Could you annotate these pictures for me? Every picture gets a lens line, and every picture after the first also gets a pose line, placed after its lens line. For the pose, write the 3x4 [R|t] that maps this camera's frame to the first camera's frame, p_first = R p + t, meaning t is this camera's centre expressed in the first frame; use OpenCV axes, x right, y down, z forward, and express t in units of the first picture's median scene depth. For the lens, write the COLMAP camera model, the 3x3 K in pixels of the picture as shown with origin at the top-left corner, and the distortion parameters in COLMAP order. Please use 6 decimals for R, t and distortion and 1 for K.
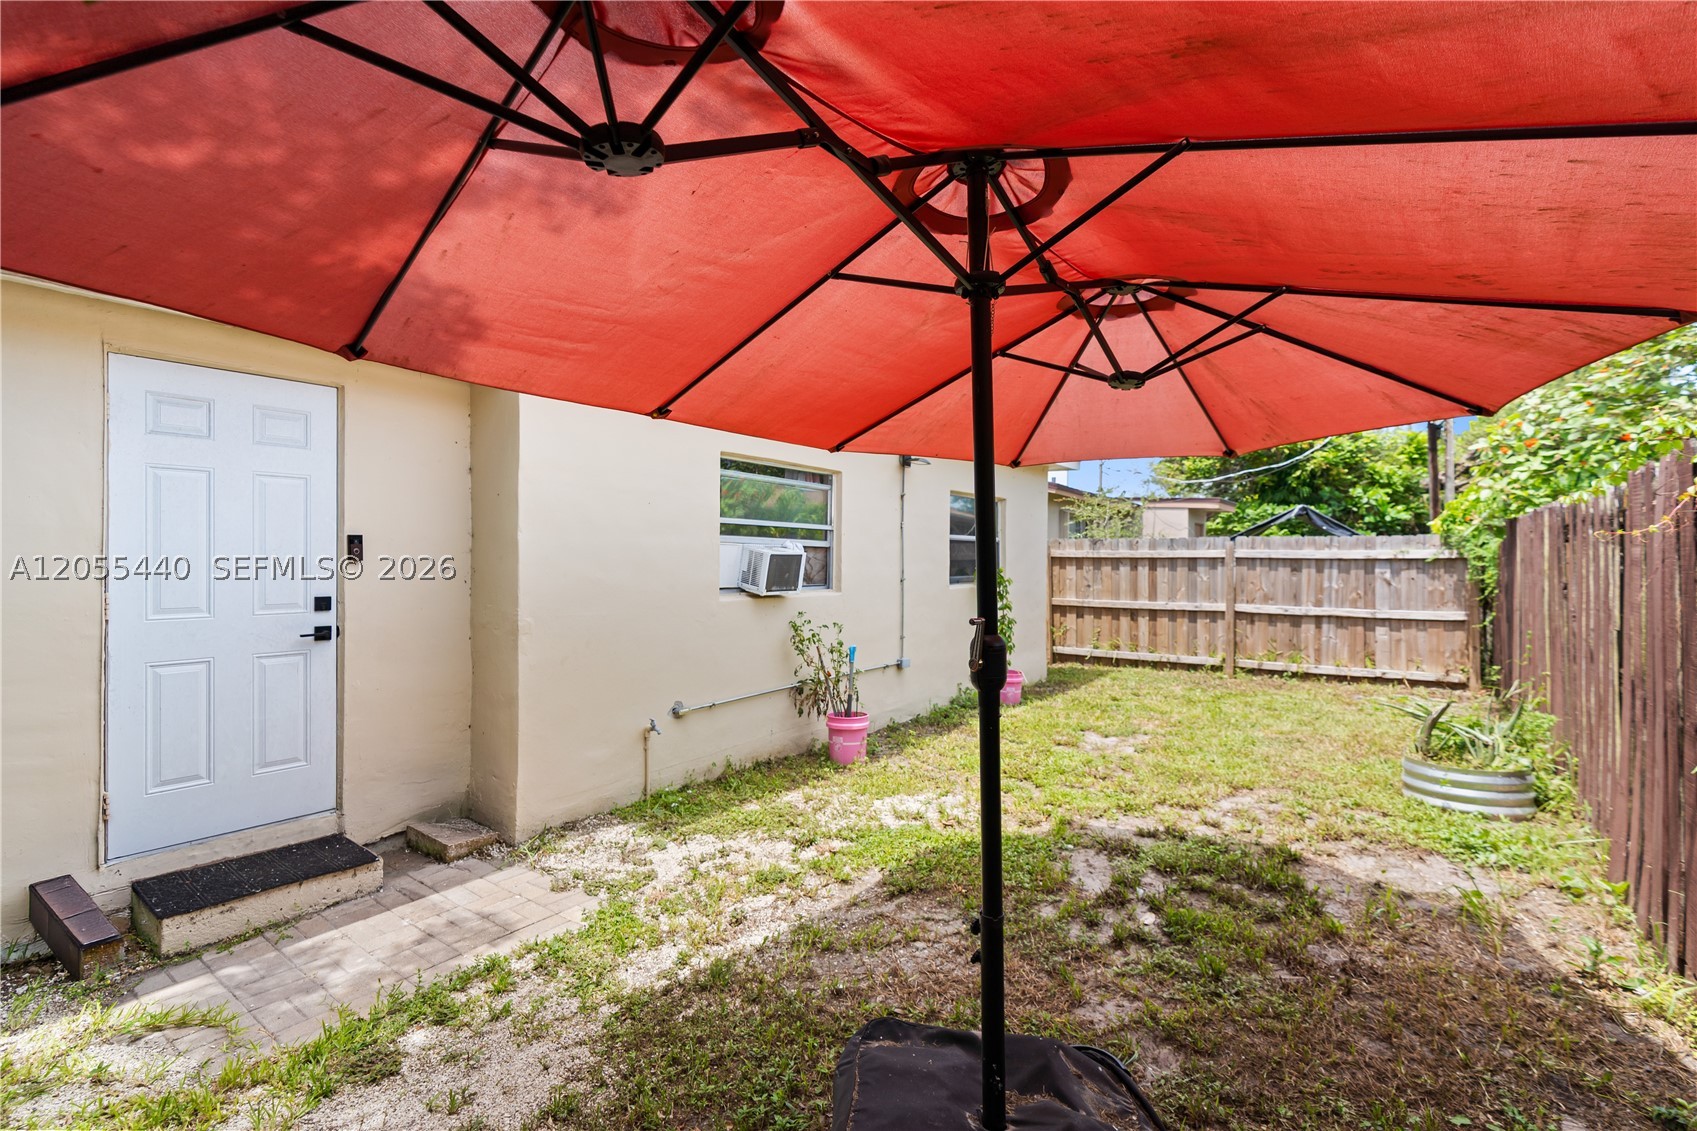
lens RADIAL K [[782.5, 0, 846.8], [0, 782.5, 560.7], [0, 0, 1]] dist [-0.009304, 0.000162]
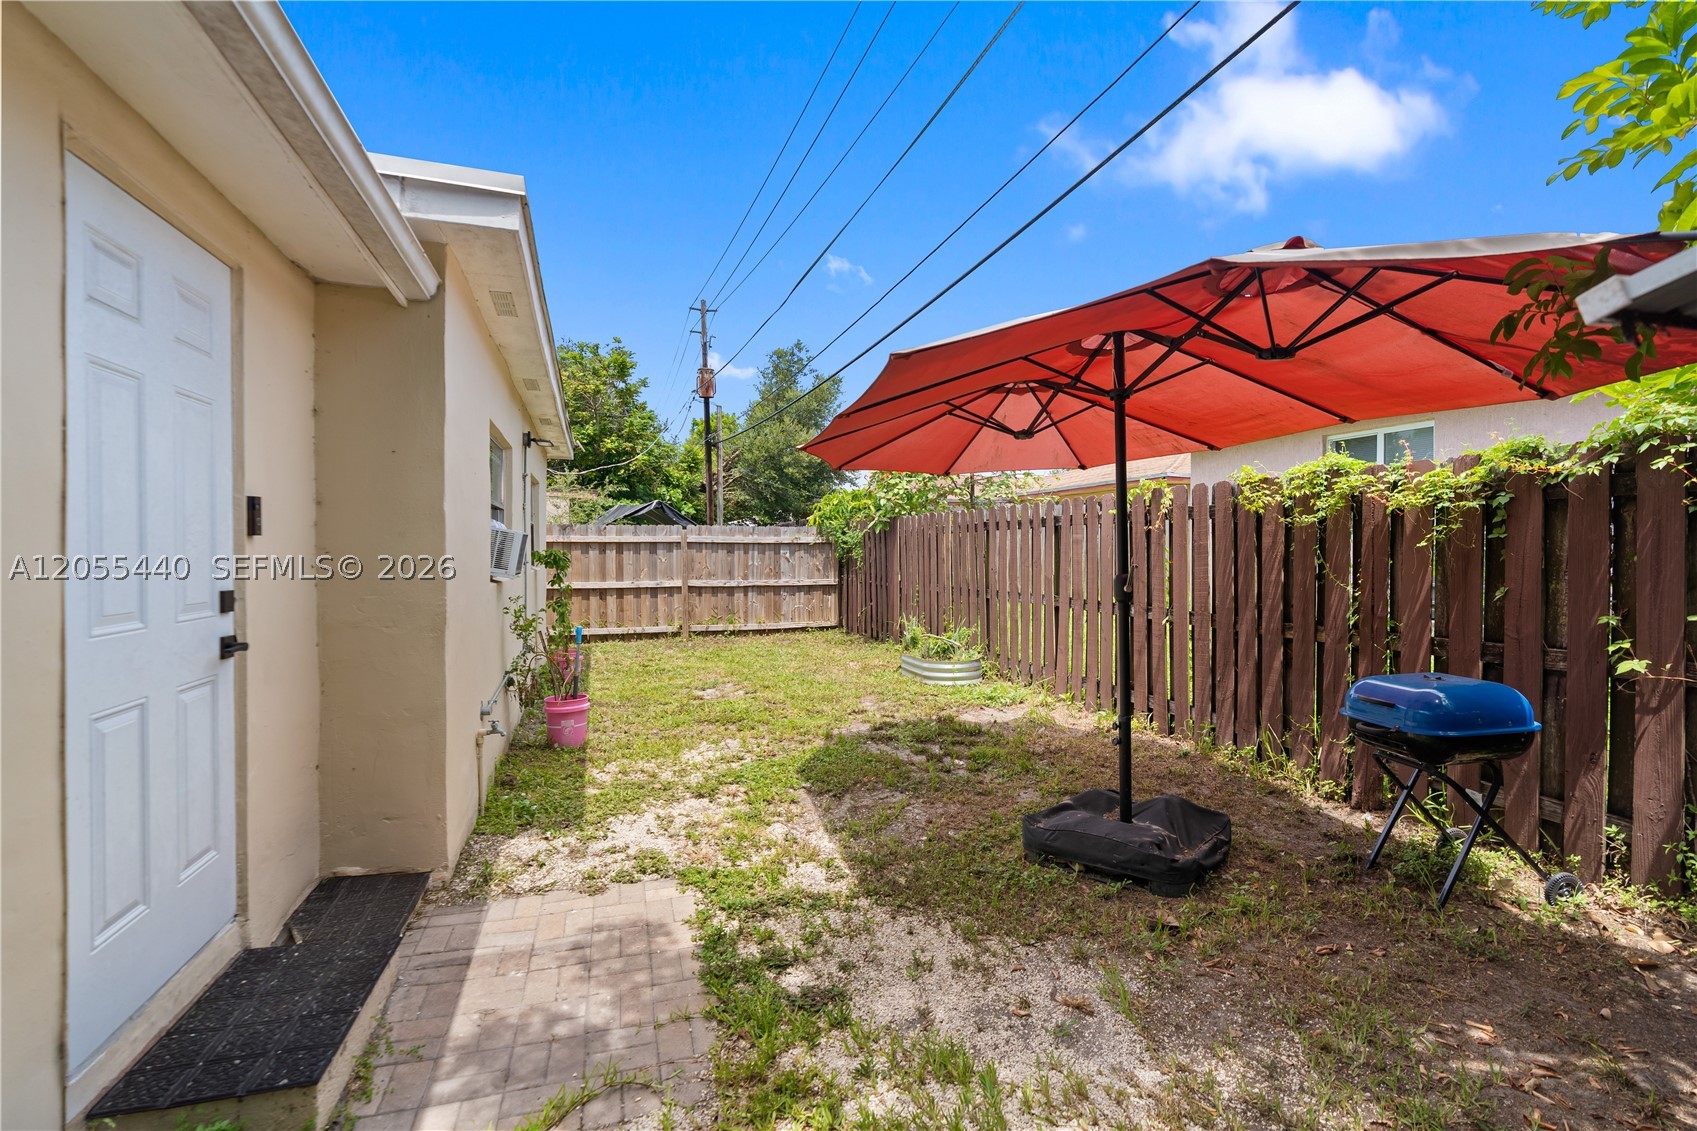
lens RADIAL K [[782.5, 0, 846.8], [0, 782.5, 560.7], [0, 0, 1]] dist [-0.009304, 0.000162]
pose [[0.589163, -0.017047, 0.807834, -0.370089], [0.005126, 0.999836, 0.017359, 0.005345], [-0.807998, -0.006086, 0.589154, 0.085244]]
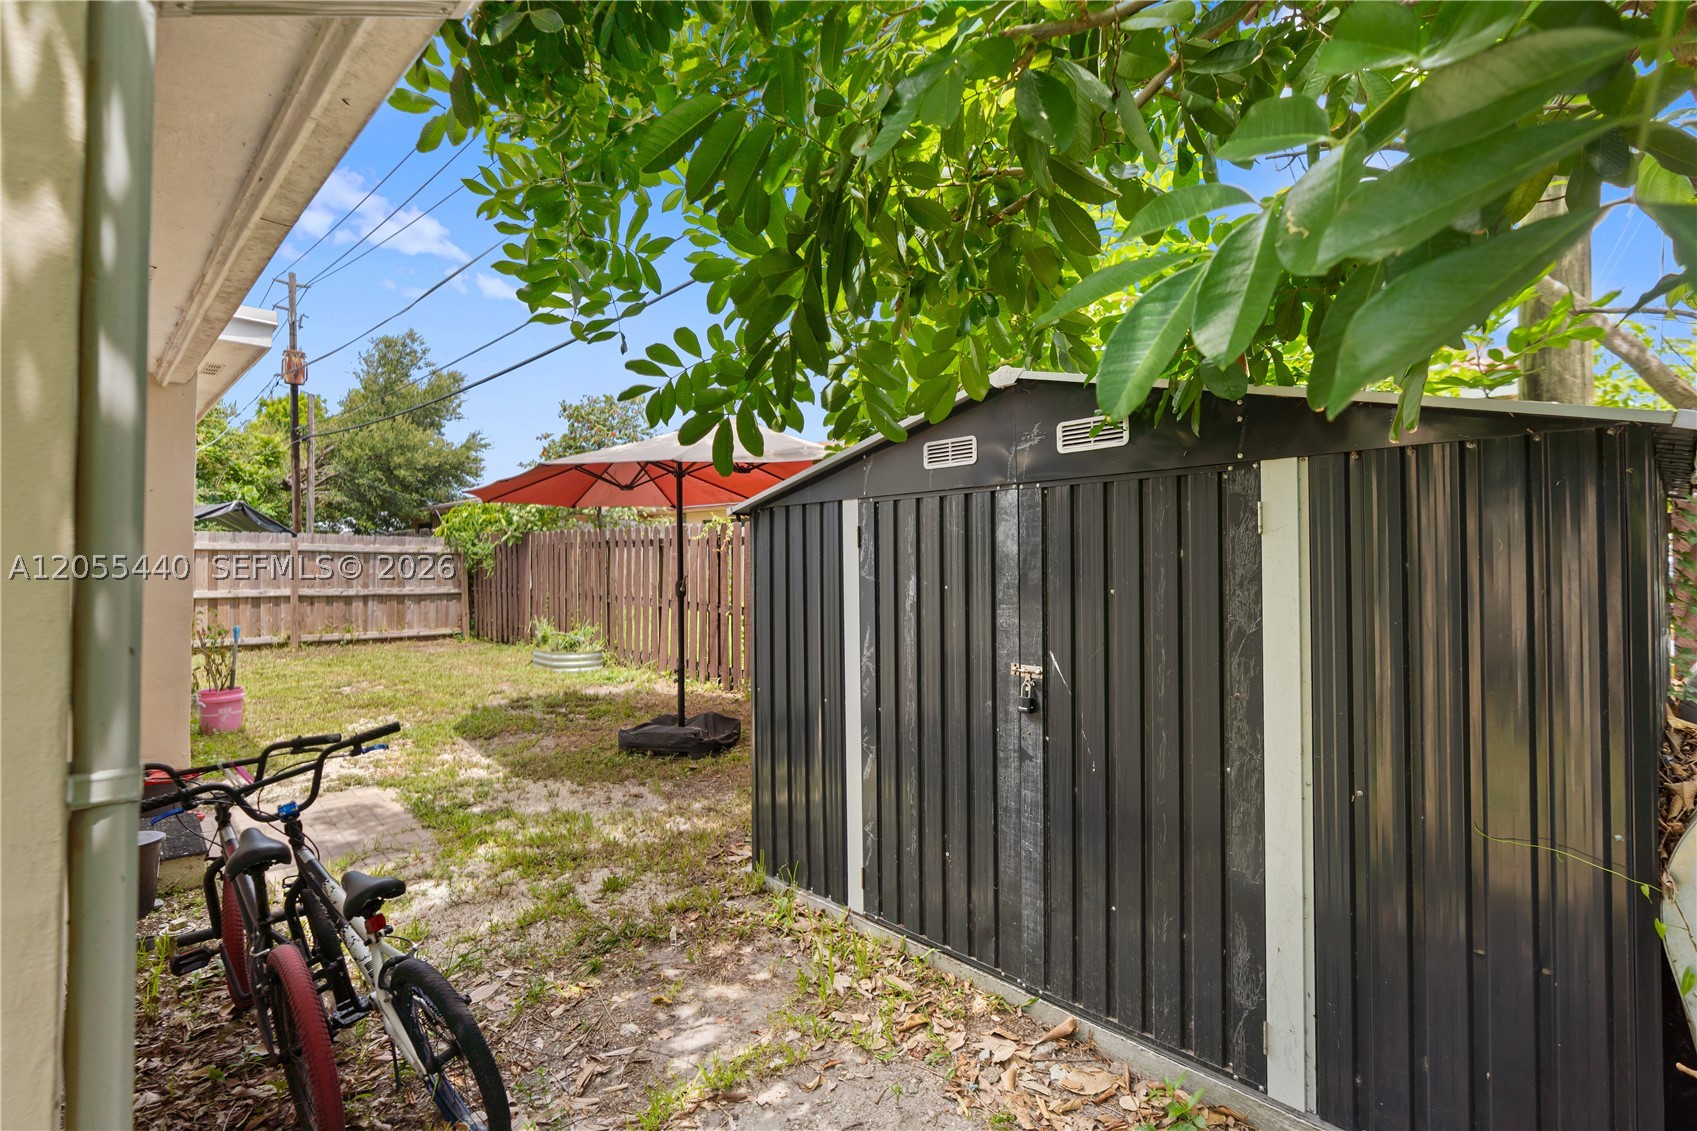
lens RADIAL K [[782.5, 0, 846.8], [0, 782.5, 560.7], [0, 0, 1]] dist [-0.009304, 0.000162]
pose [[0.170905, -0.000537, 0.985287, -0.573402], [-0.010184, 0.999945, 0.002311, 0.000517], [-0.985235, -0.010429, 0.170890, -0.031894]]
